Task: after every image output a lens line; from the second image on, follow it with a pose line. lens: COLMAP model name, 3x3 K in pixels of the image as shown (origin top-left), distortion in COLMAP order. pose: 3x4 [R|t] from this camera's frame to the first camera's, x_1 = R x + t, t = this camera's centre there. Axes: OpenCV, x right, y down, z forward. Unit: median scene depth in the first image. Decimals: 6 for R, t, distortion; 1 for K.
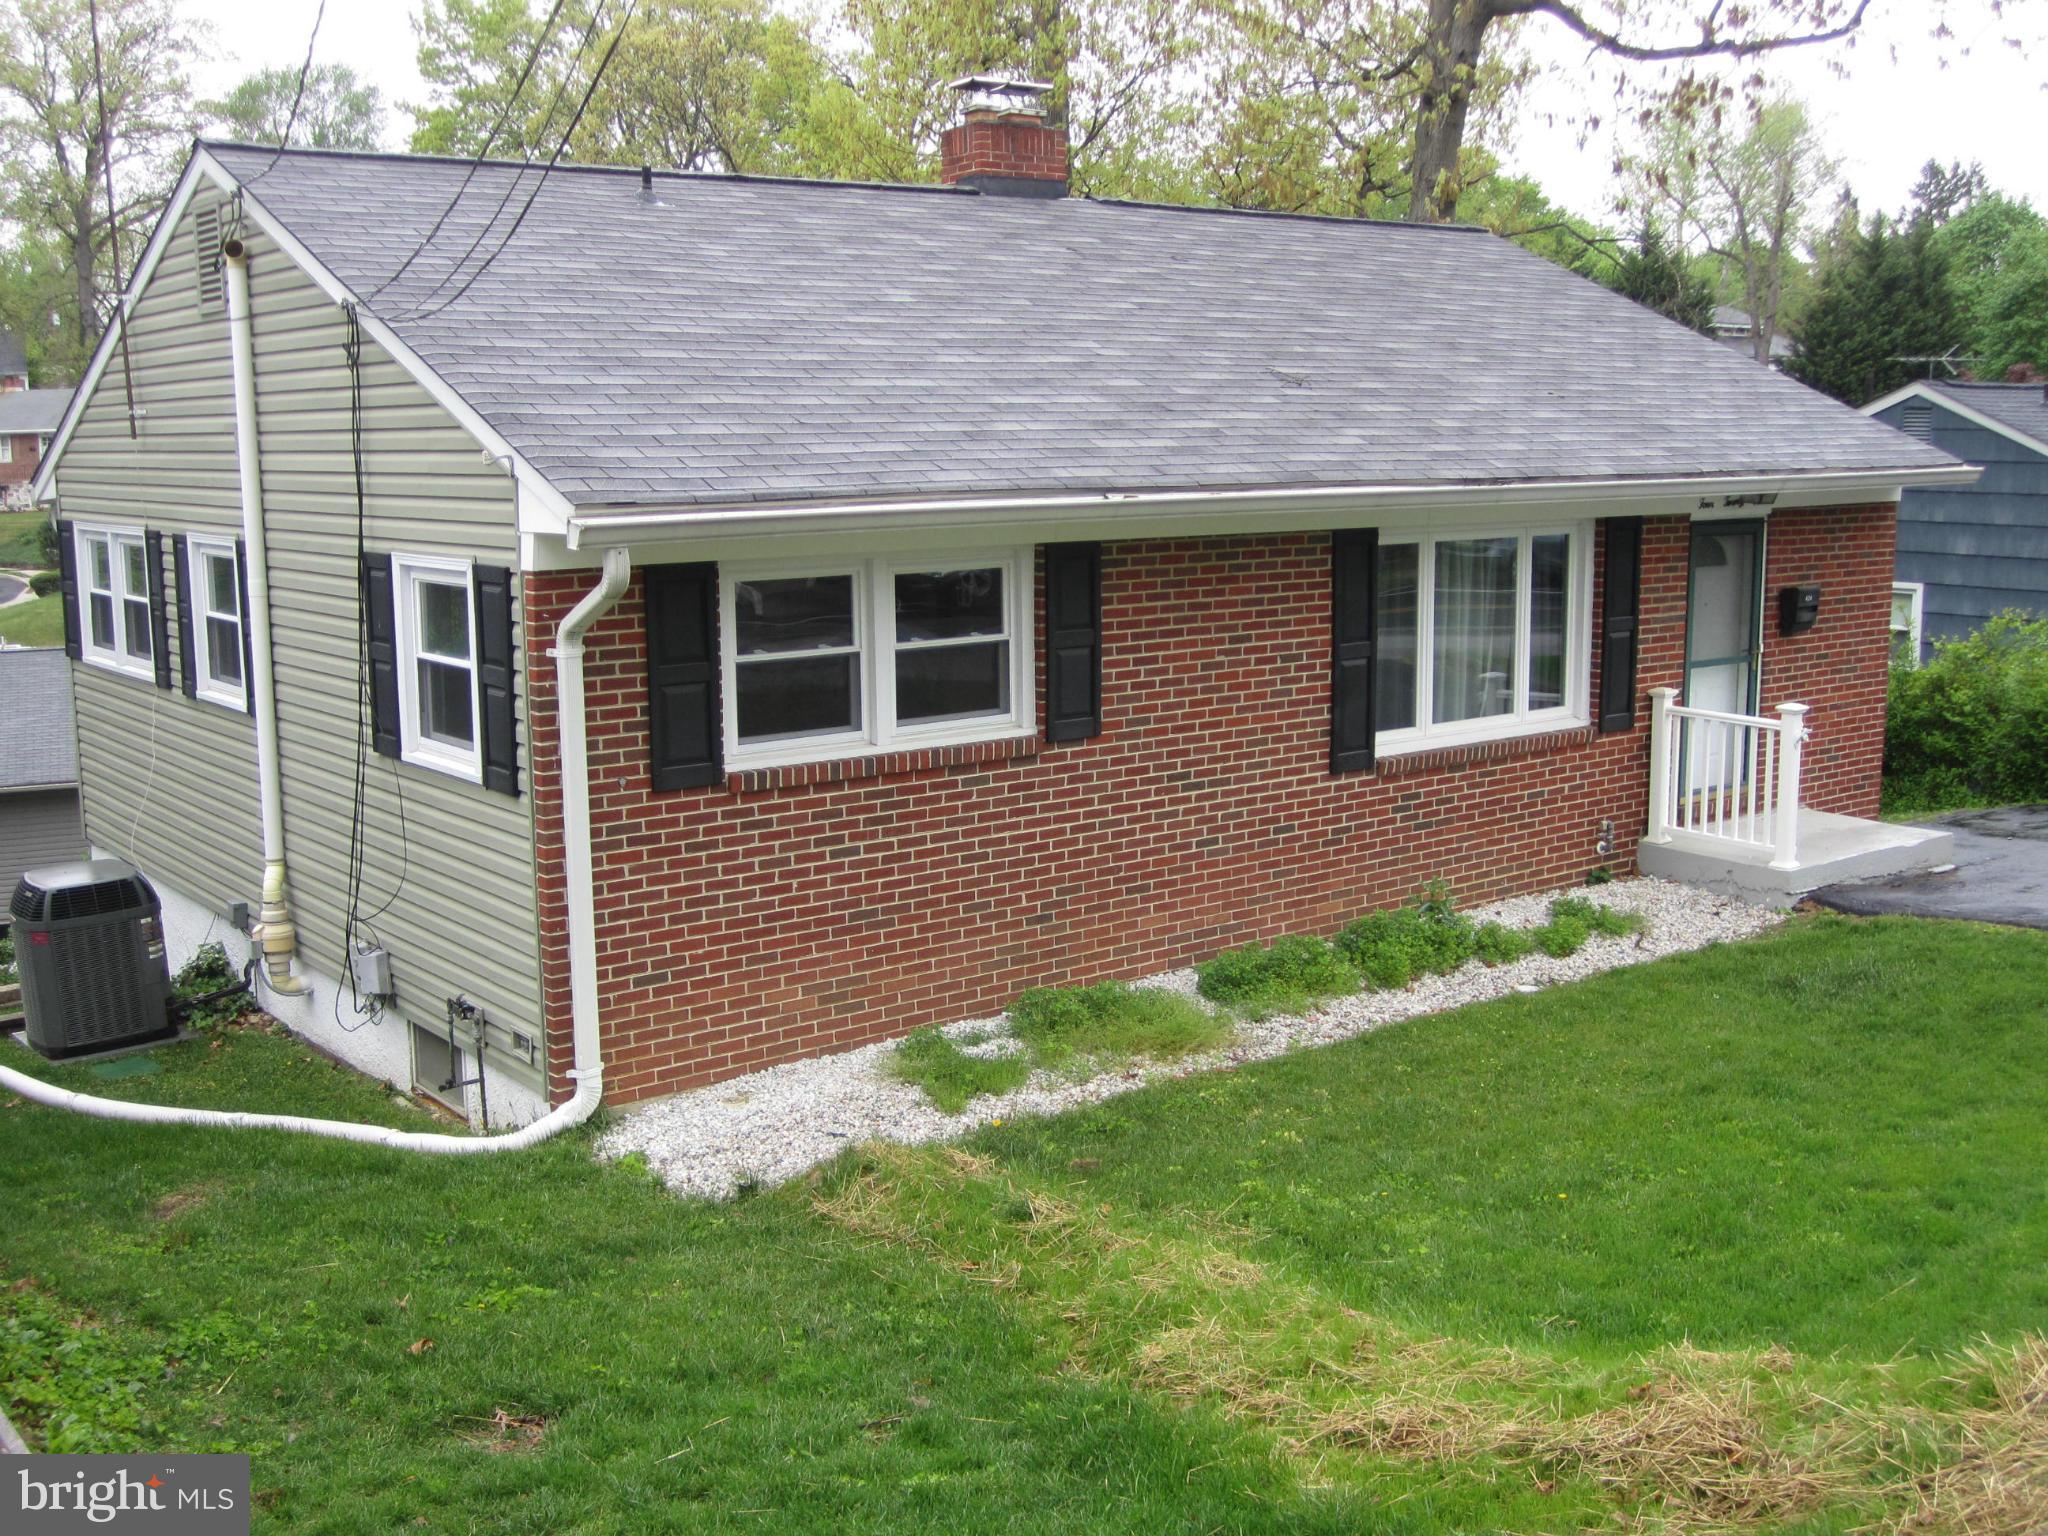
lens RADIAL K [[2201.1, 0, 1023.2], [0, 2201.1, 844.4], [0, 0, 1]] dist [-0.062506, 0.005446]
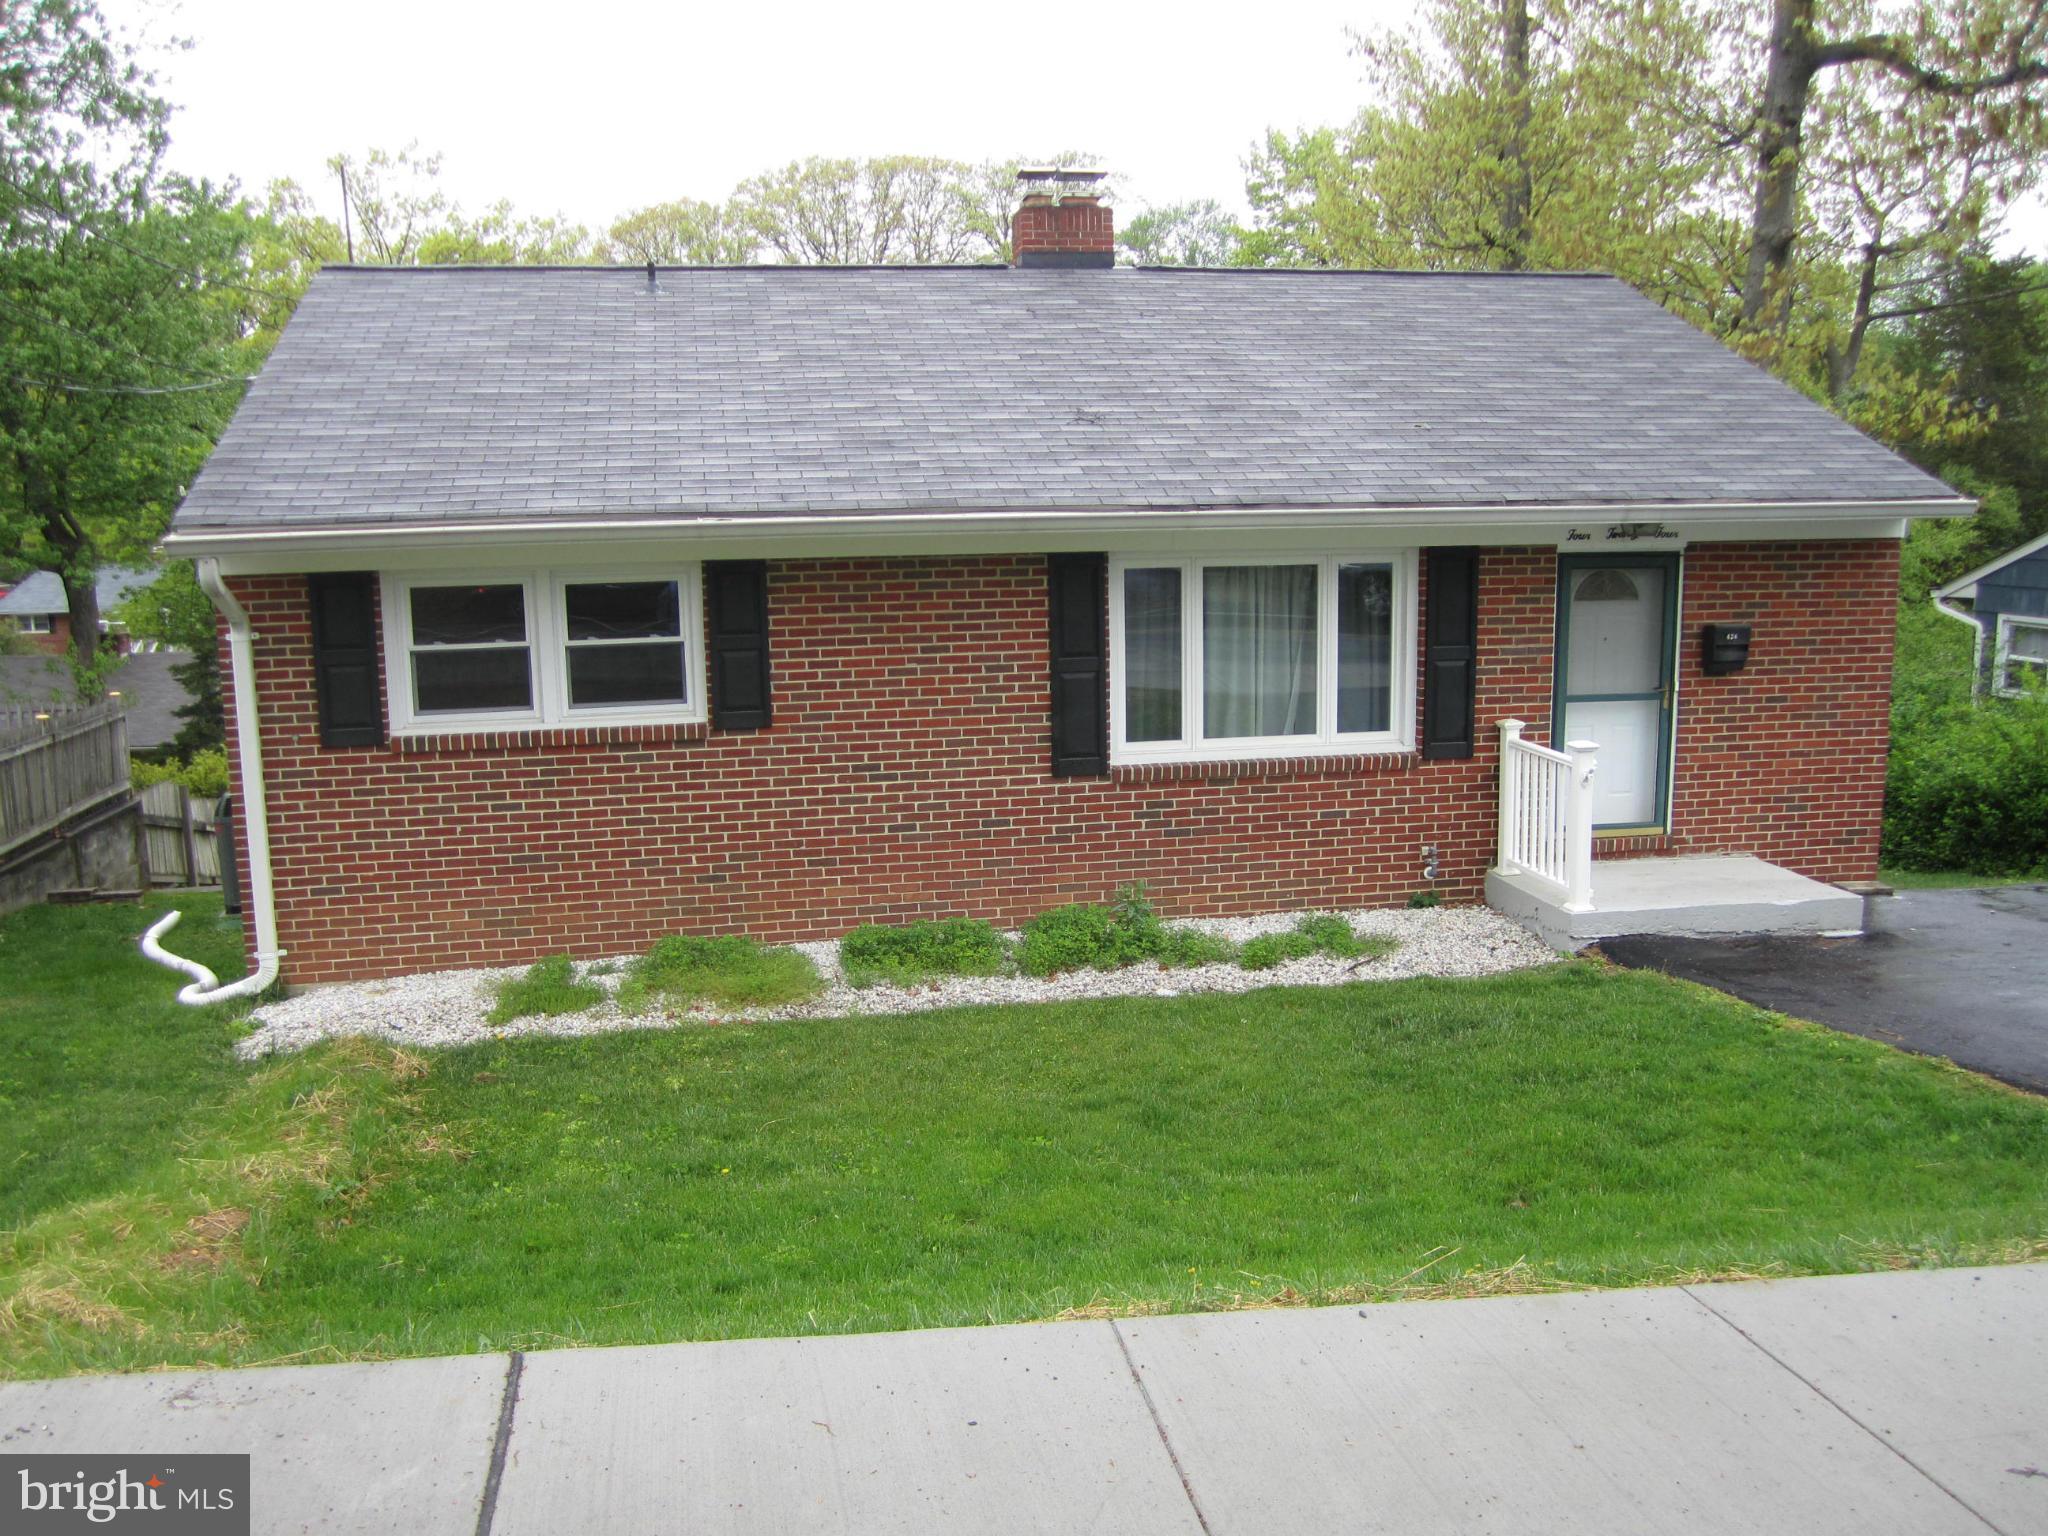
lens RADIAL K [[1751.1, 0, 1020.3], [0, 1751.1, 851.5], [0, 0, 1]] dist [-0.074732, 0.001816]
pose [[0.885827, 0.088311, -0.455534, 0.568287], [-0.079844, 0.996089, 0.037841, -0.028944], [0.457094, 0.002851, 0.889414, 0.235421]]
